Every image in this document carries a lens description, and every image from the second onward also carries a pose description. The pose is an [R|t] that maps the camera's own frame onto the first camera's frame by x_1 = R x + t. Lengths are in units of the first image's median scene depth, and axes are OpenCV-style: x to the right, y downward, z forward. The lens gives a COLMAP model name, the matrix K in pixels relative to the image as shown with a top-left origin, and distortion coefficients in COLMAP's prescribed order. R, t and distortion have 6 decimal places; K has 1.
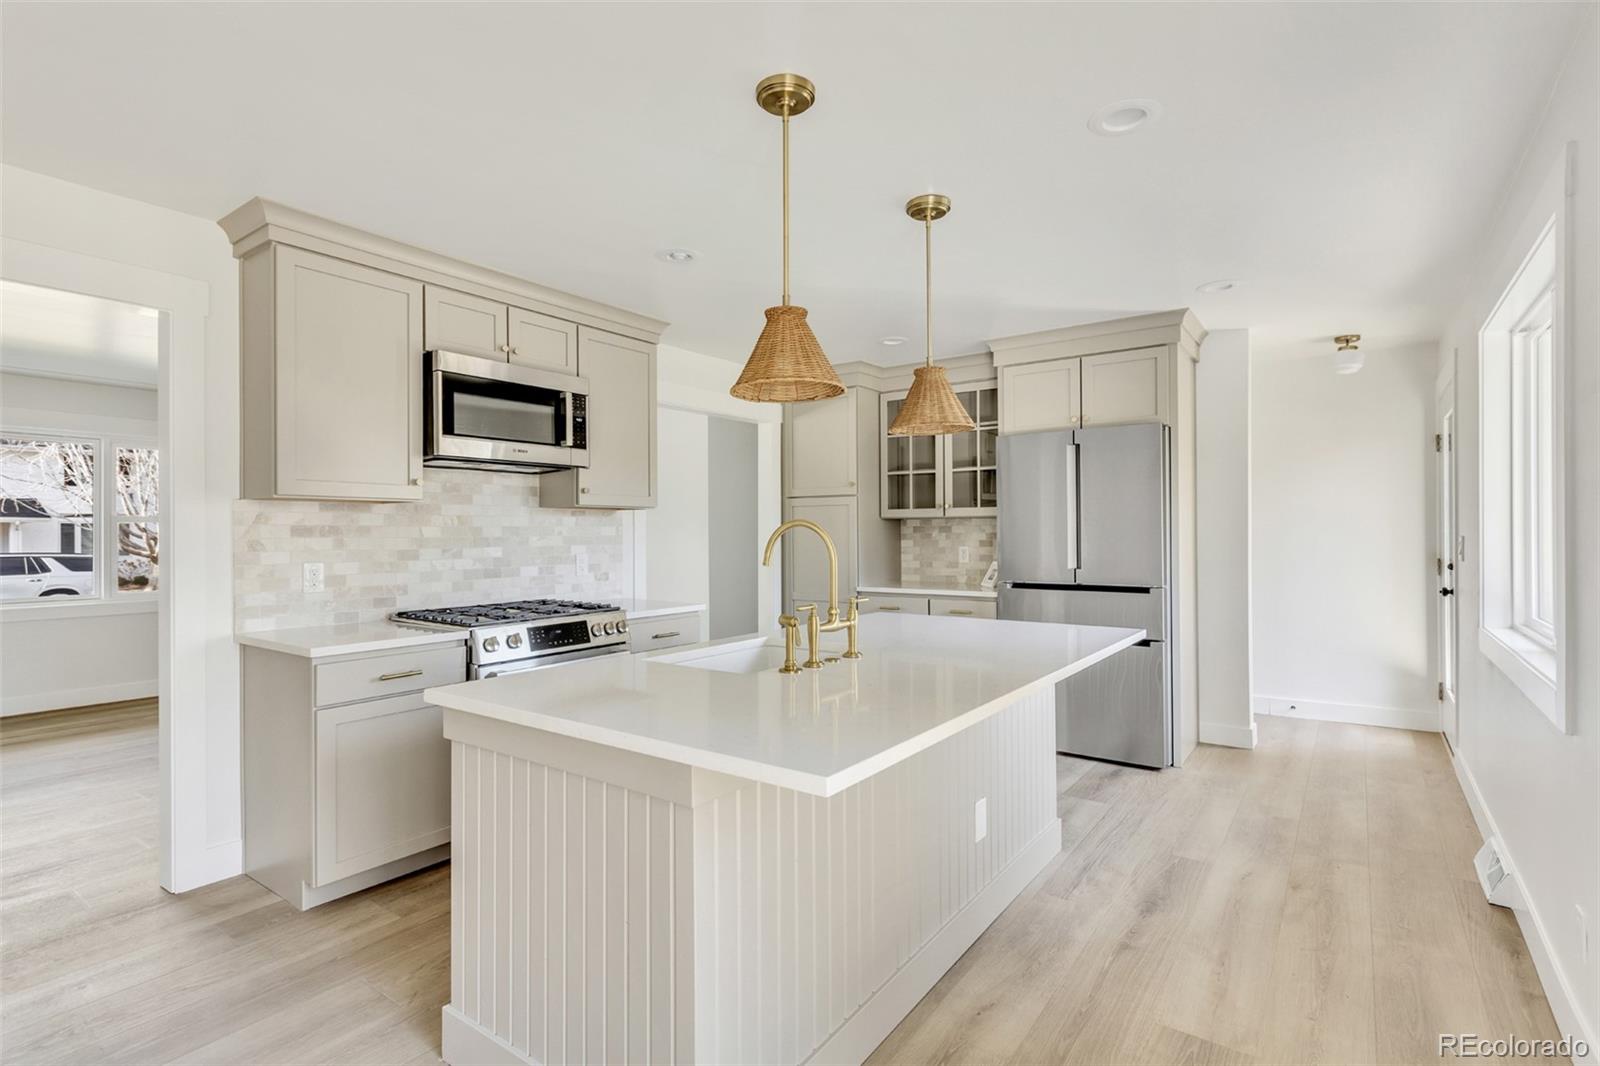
lens RADIAL K [[764.5, 0, 800.0], [0, 764.5, 533.0], [0, 0, 1]] dist [0.000491, 0.000830]
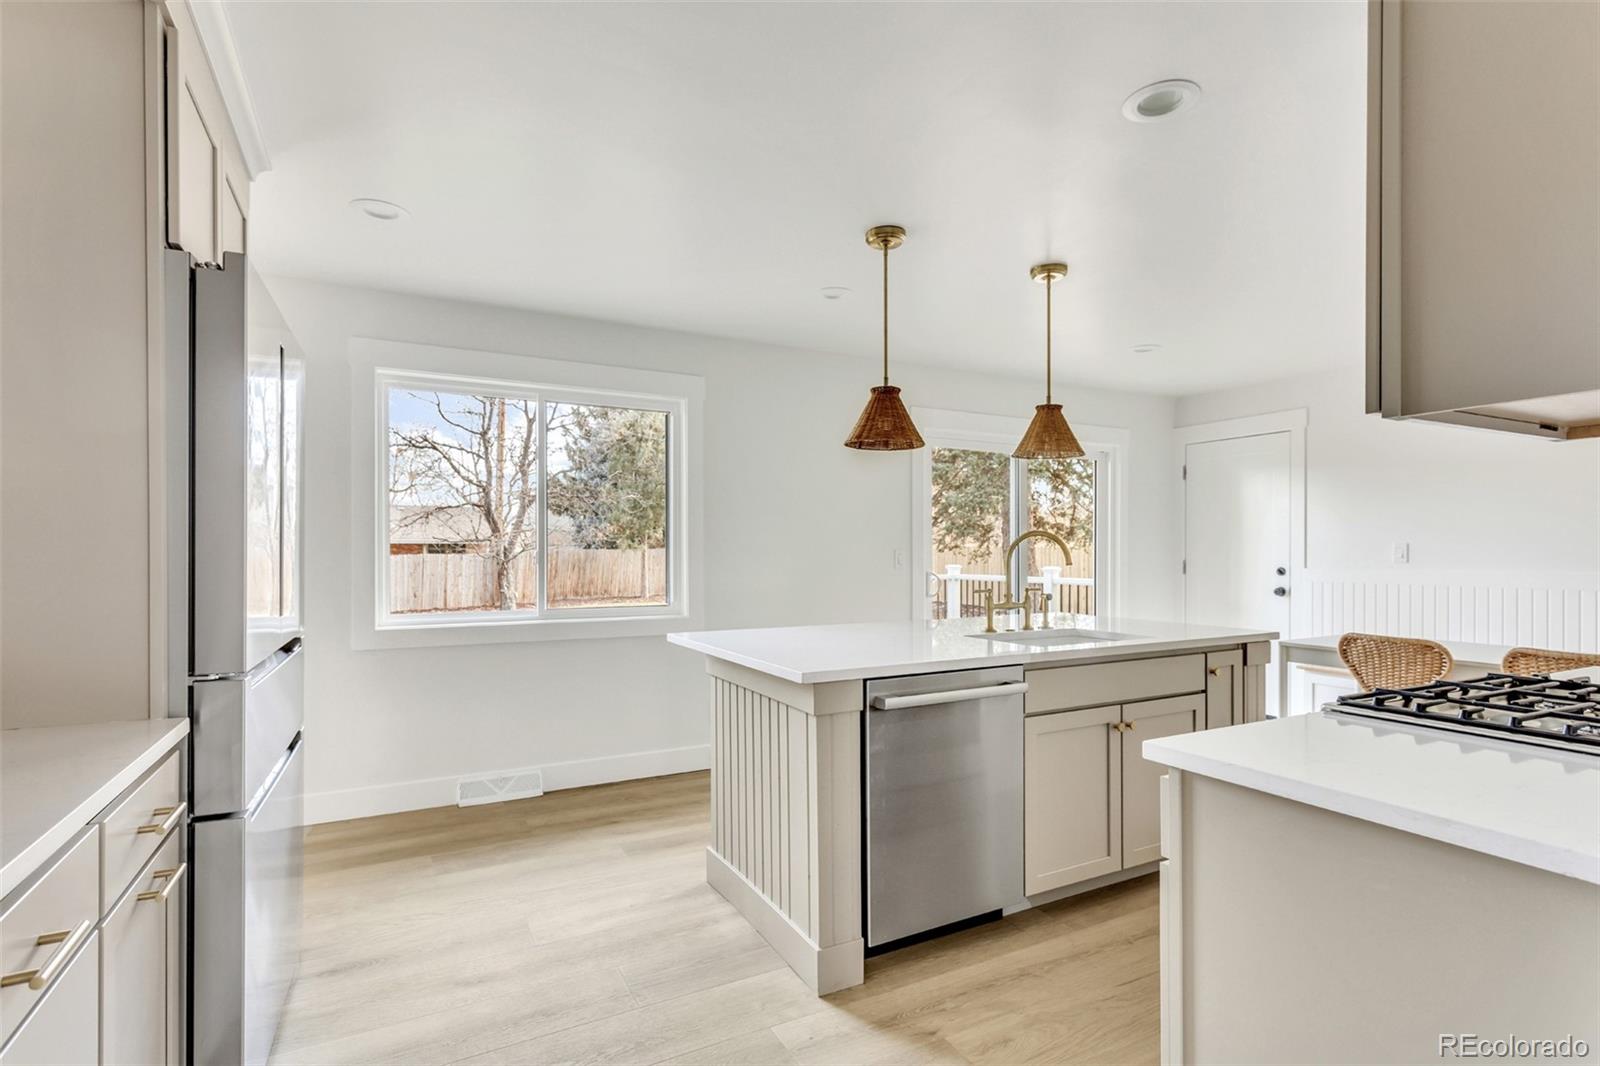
lens RADIAL K [[775.9, 0, 802.4], [0, 775.9, 549.9], [0, 0, 1]] dist [-0.014717, -0.000033]
pose [[-0.897417, 0.005951, 0.441143, -0.155870], [0.005450, 0.999982, -0.002402, 0.010898], [-0.441150, 0.000248, -0.897433, 1.535192]]
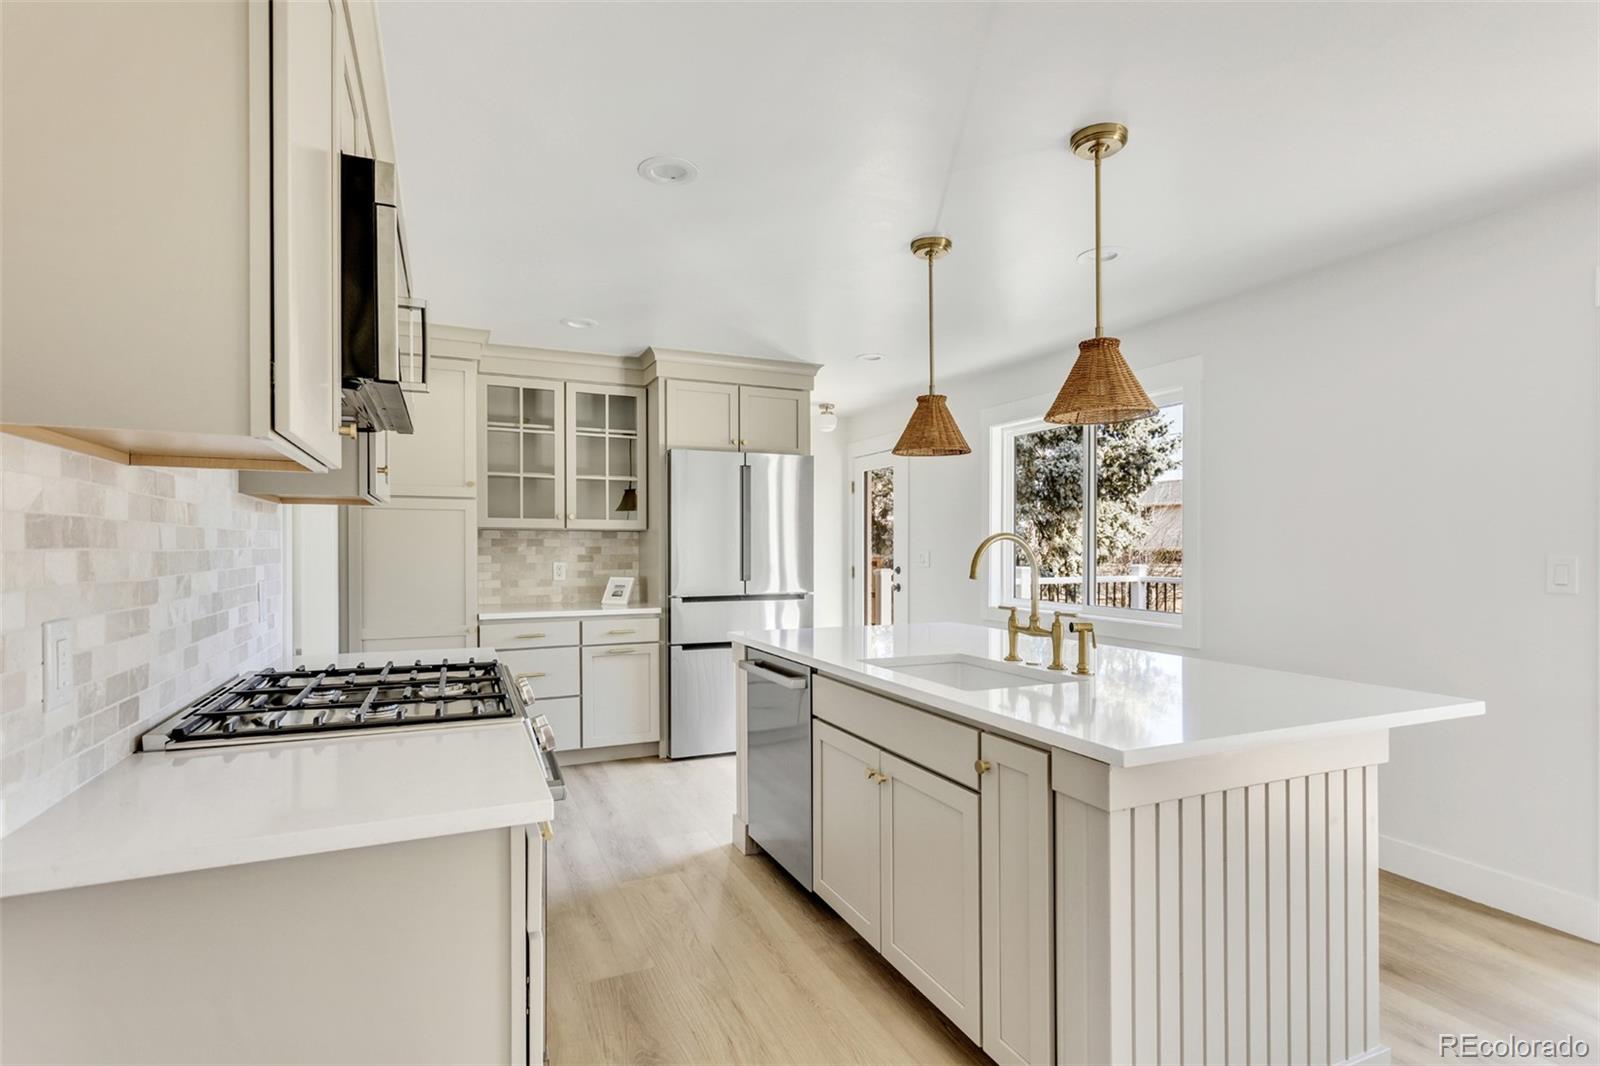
lens RADIAL K [[780.3, 0, 795.1], [0, 780.3, 558.9], [0, 0, 1]] dist [0.002675, 0.000550]
pose [[0.498766, -0.007897, 0.866701, -0.675649], [-0.003958, 0.999927, 0.011389, 0.003802], [-0.866728, -0.009110, 0.498698, 0.461197]]
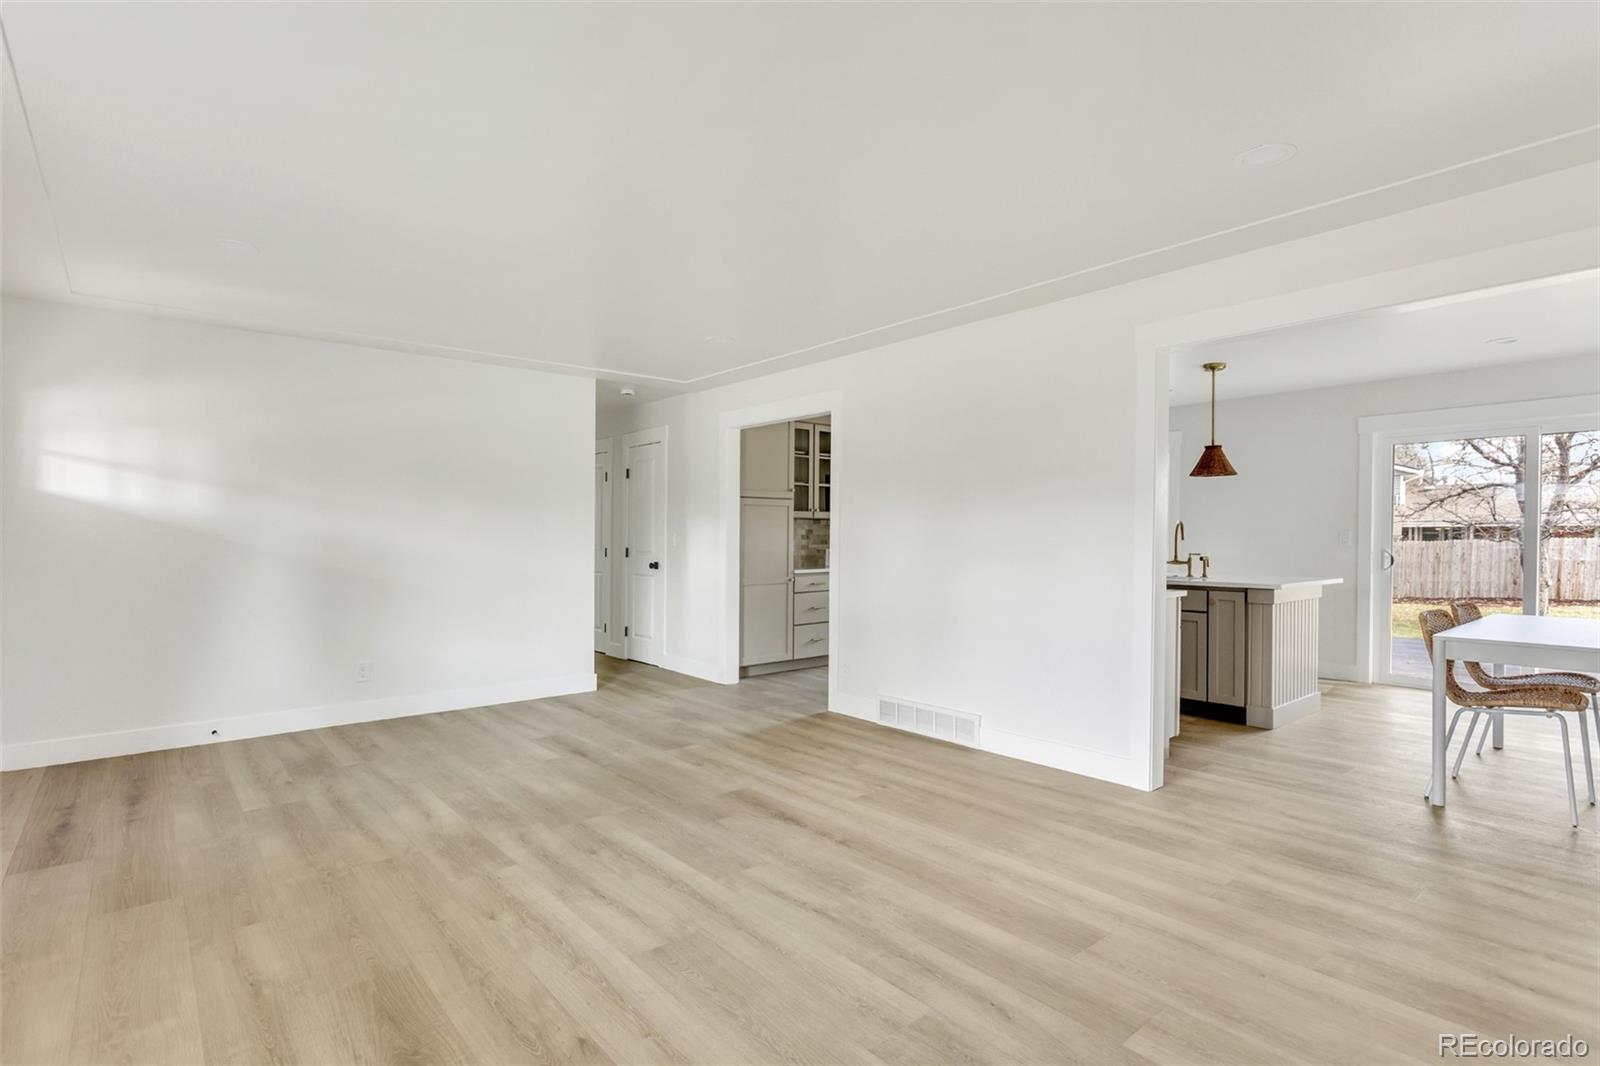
lens RADIAL K [[787.7, 0, 800.0], [0, 787.7, 533.0], [0, 0, 1]] dist [0.002343, 0.000307]
pose [[0.241382, 0.007657, 0.970400, -1.762646], [-0.000064, 0.999969, -0.007875, 0.026584], [-0.970430, 0.001839, 0.241375, 0.985616]]
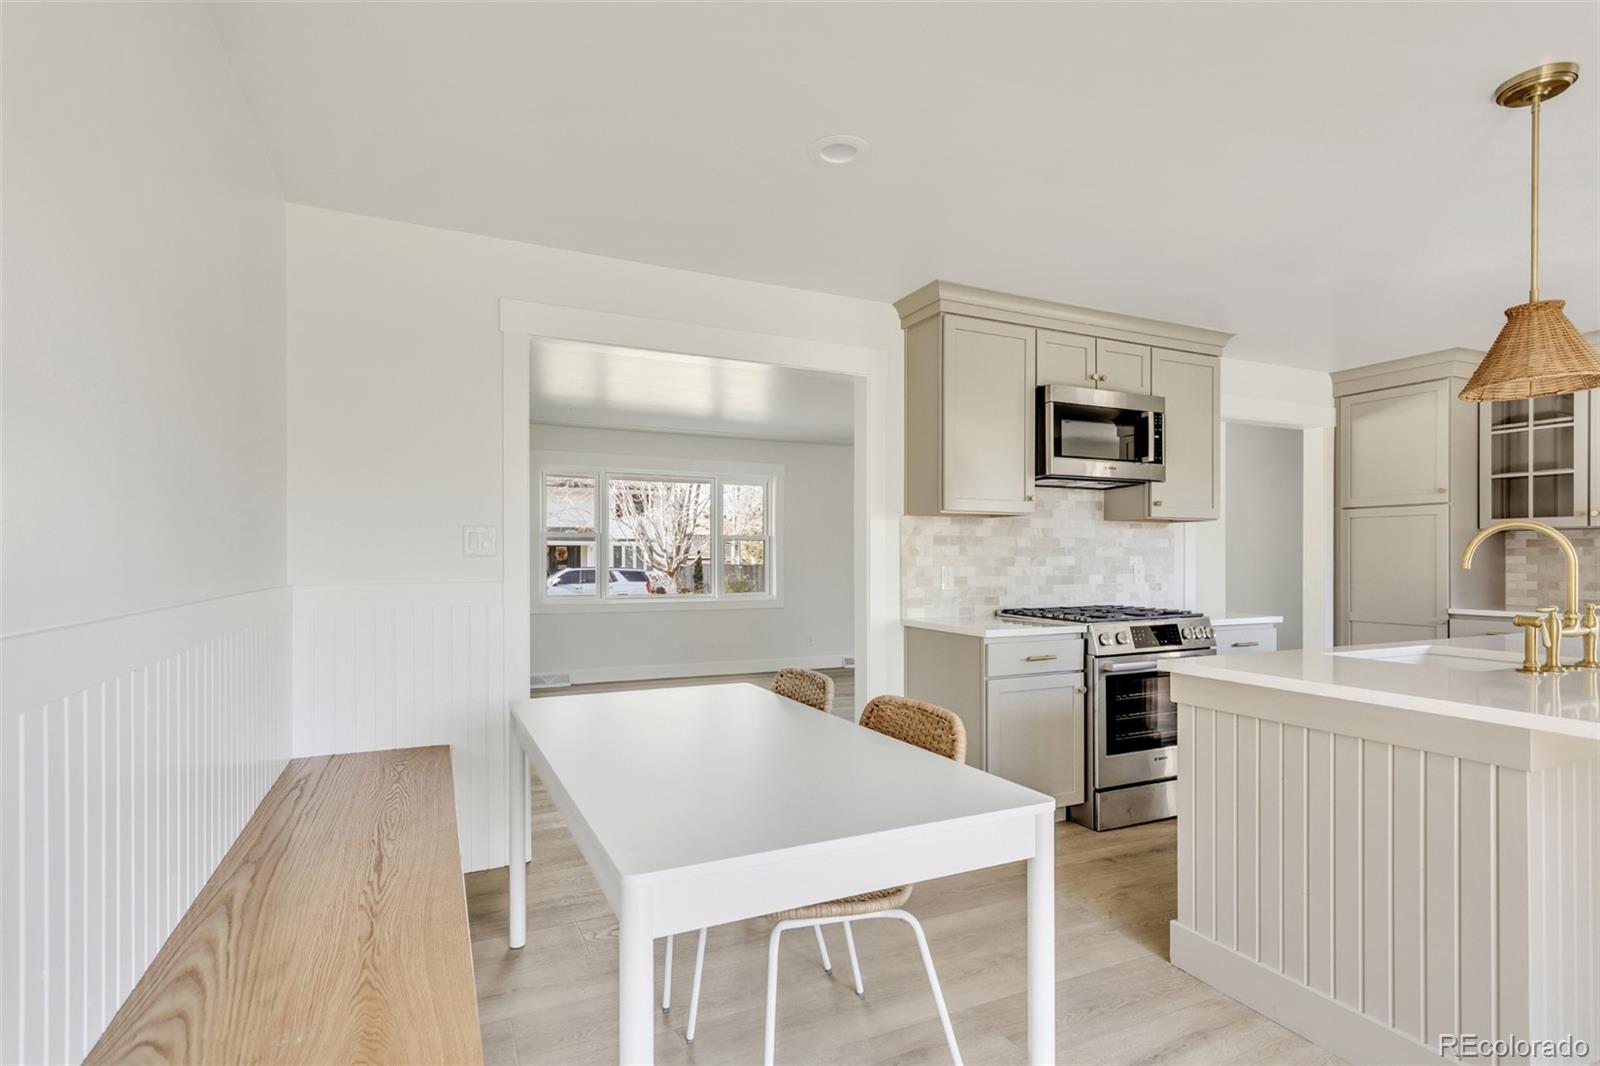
lens RADIAL K [[780.3, 0, 795.1], [0, 780.3, 558.9], [0, 0, 1]] dist [0.002675, 0.000550]
pose [[0.871144, 0.006612, -0.490983, -0.198559], [-0.005190, 0.999977, 0.004258, 0.020541], [0.491000, -0.001161, 0.871159, -0.197909]]
